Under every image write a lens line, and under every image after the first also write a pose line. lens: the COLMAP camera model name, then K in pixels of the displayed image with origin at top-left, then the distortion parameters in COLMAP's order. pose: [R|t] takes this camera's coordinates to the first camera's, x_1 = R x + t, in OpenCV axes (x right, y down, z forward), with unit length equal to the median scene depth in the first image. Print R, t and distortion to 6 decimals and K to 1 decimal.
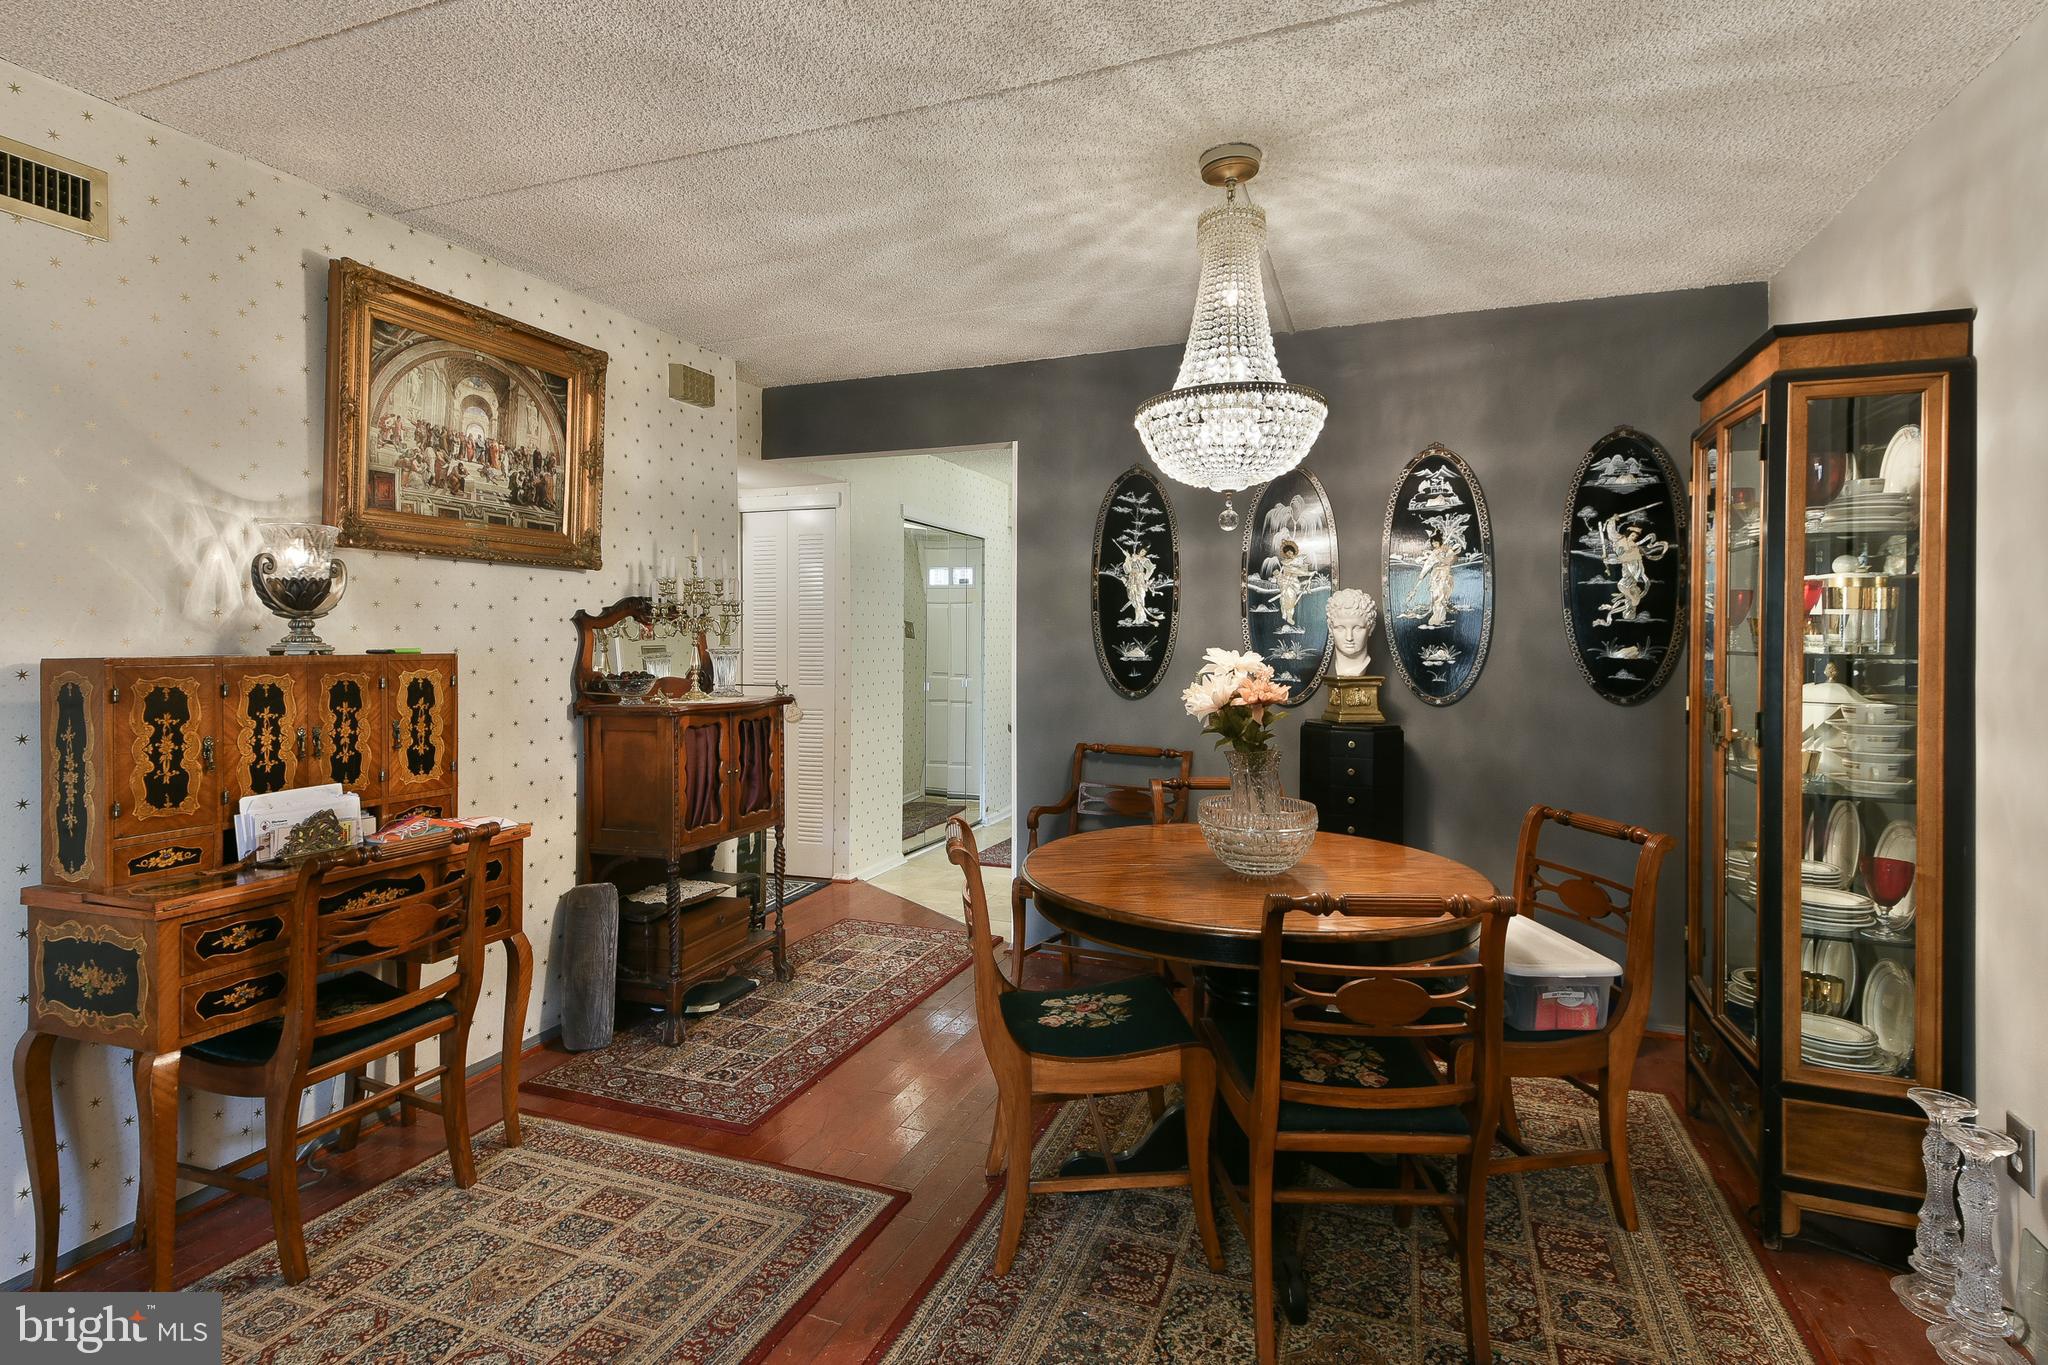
lens RADIAL K [[1005.5, 0, 1022.0], [0, 1005.5, 637.6], [0, 0, 1]] dist [0.097628, -0.058659]
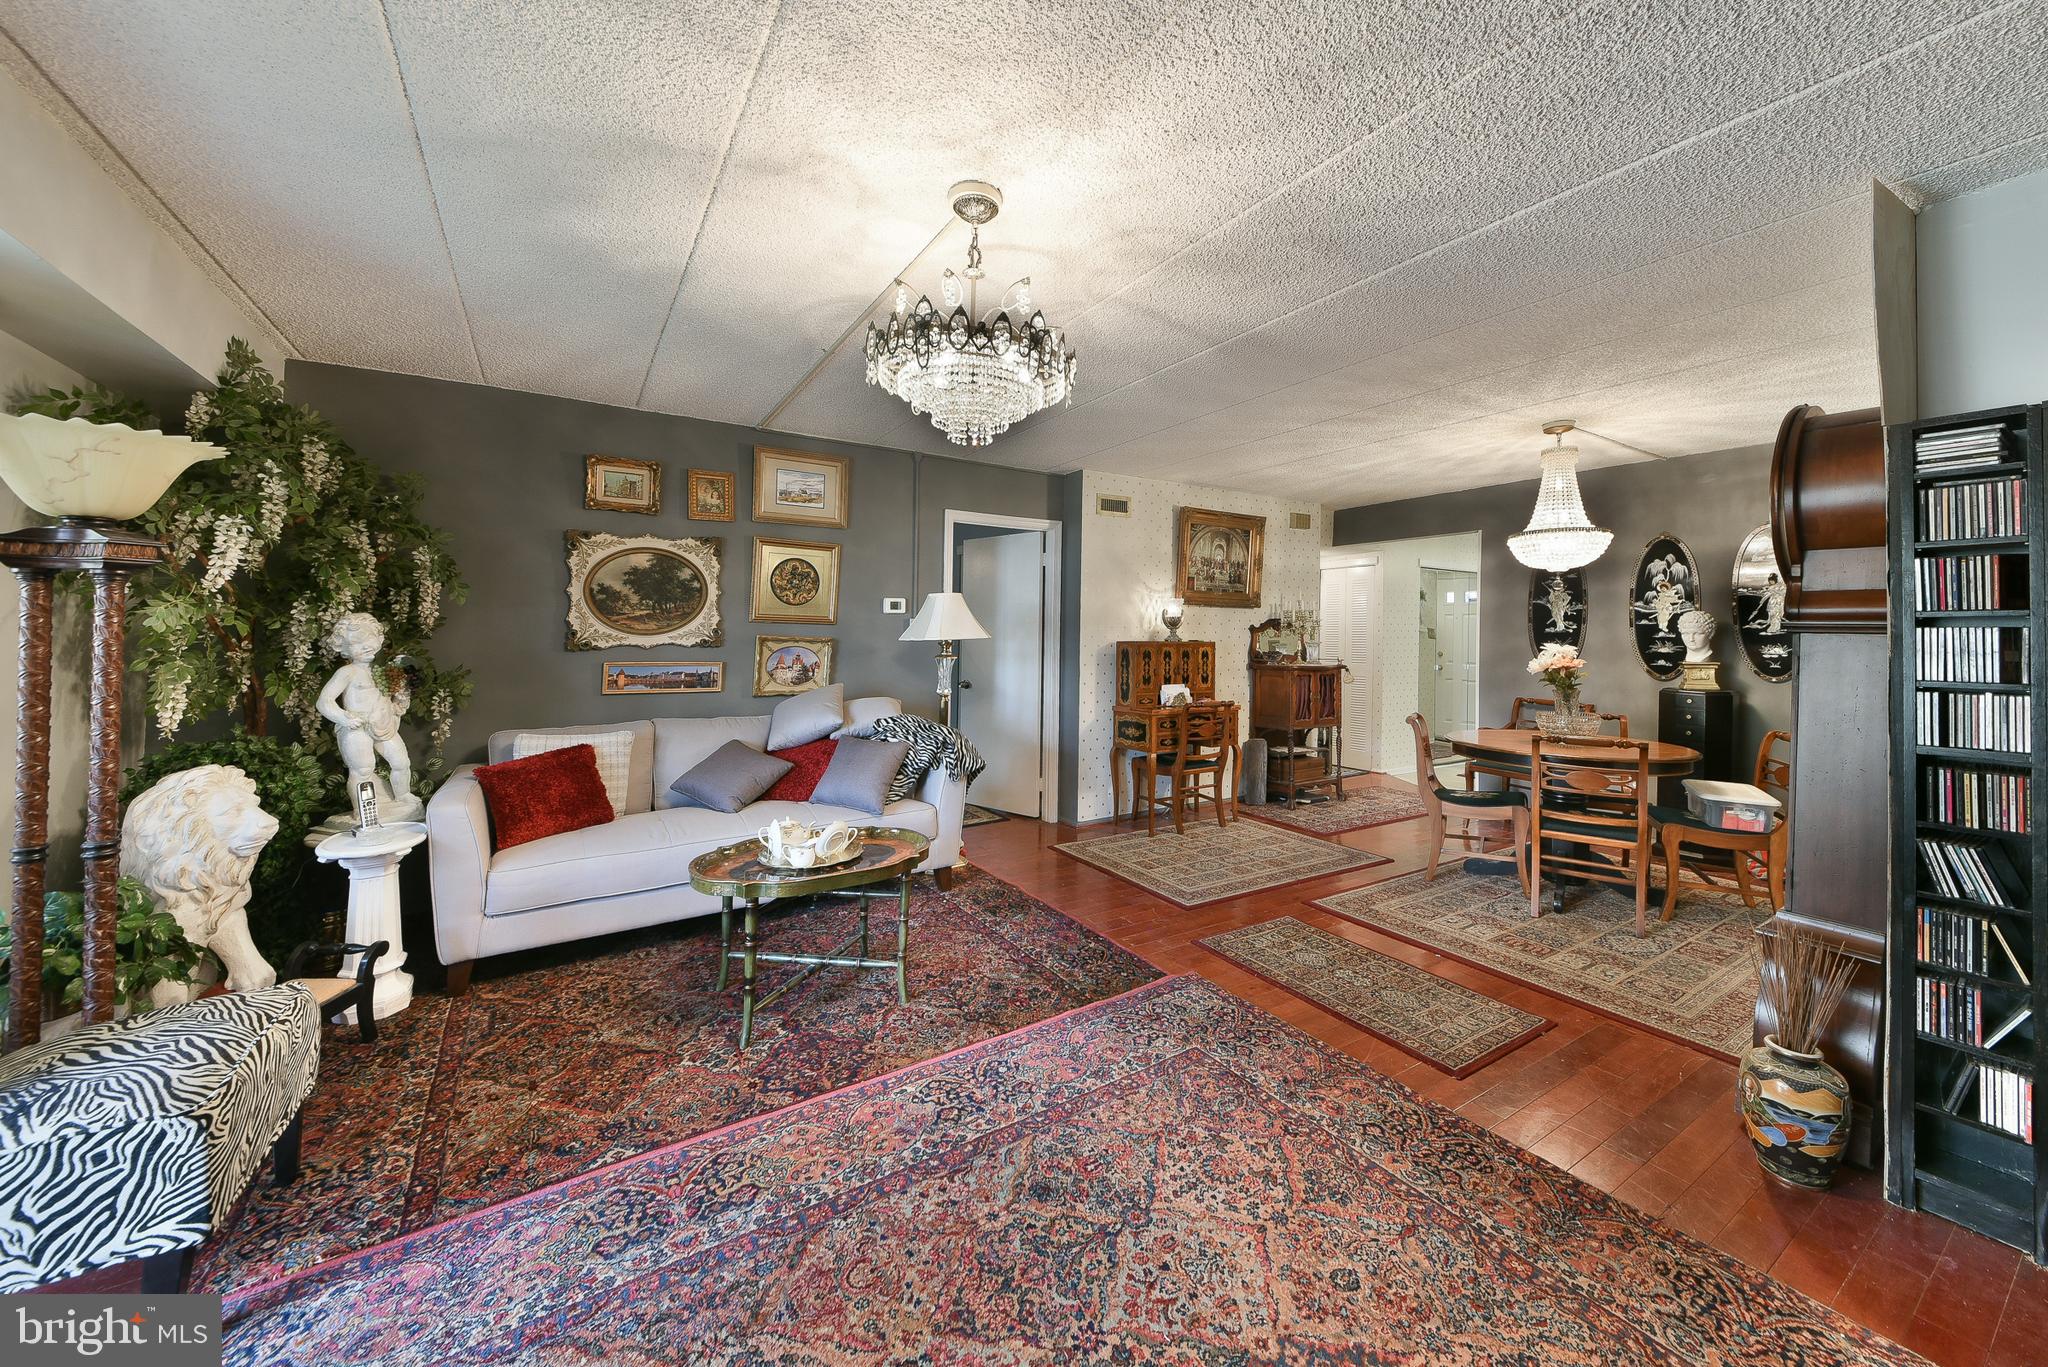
lens RADIAL K [[711.2, 0, 1023.0], [0, 711.2, 639.0], [0, 0, 1]] dist [0.012214, -0.000057]
pose [[0.791104, 0.011096, -0.611581, 0.182329], [-0.008007, 0.999938, 0.007784, -0.002124], [0.611629, -0.001261, 0.791144, -0.717932]]
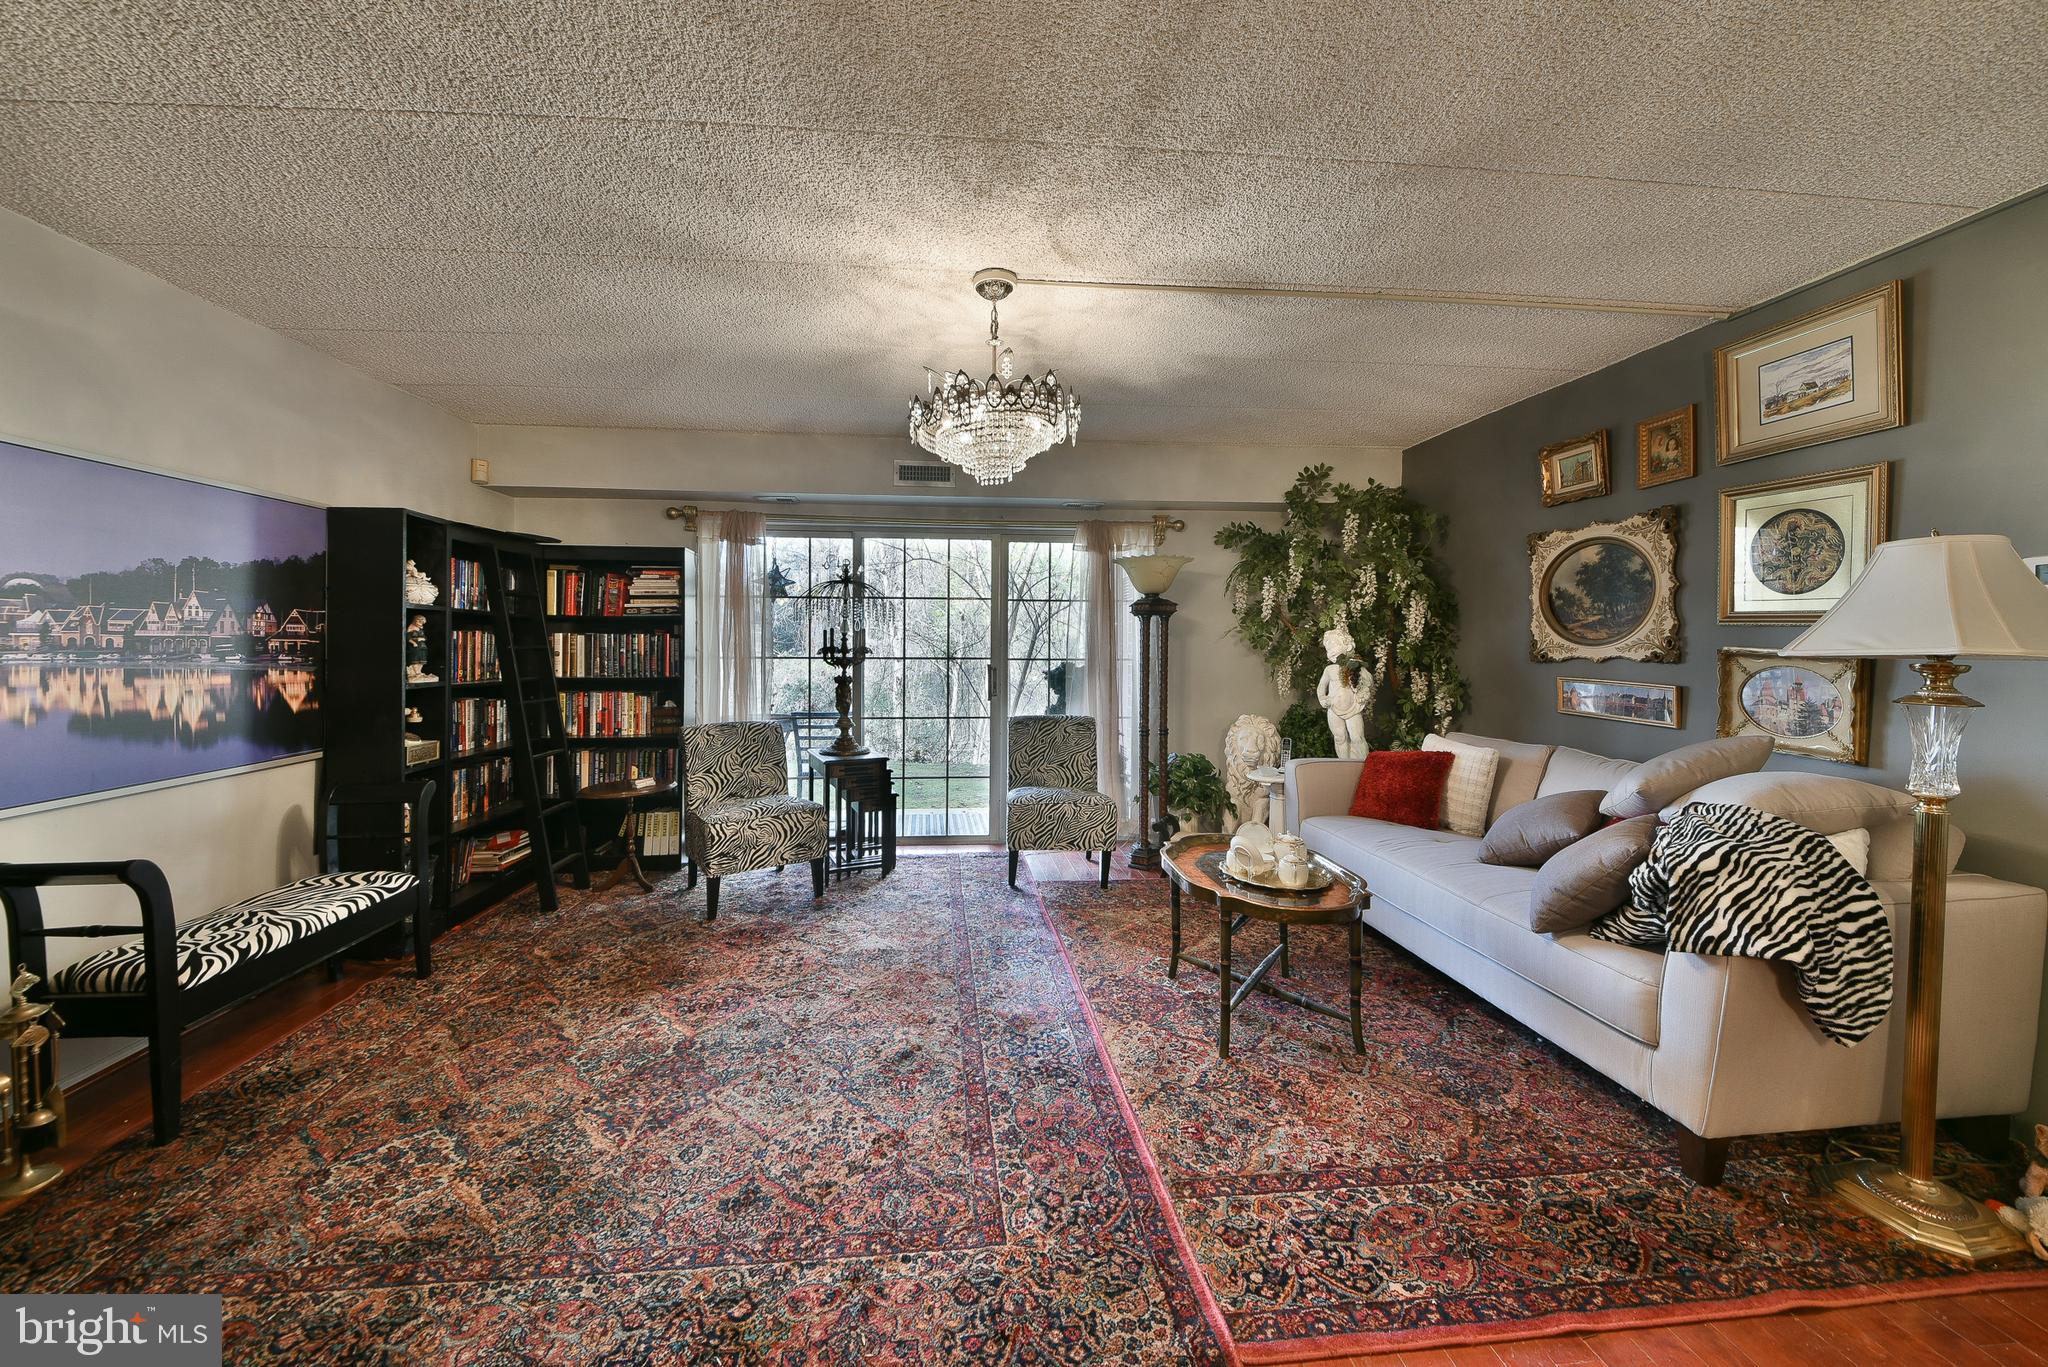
lens RADIAL K [[767.5, 0, 1042.9], [0, 767.5, 655.3], [0, 0, 1]] dist [0.022239, -0.015183]
pose [[-0.879999, 0.004967, -0.474949, 0.114344], [-0.004769, 0.999803, 0.019293, 0.002048], [0.474951, 0.019243, -0.879802, 0.393941]]
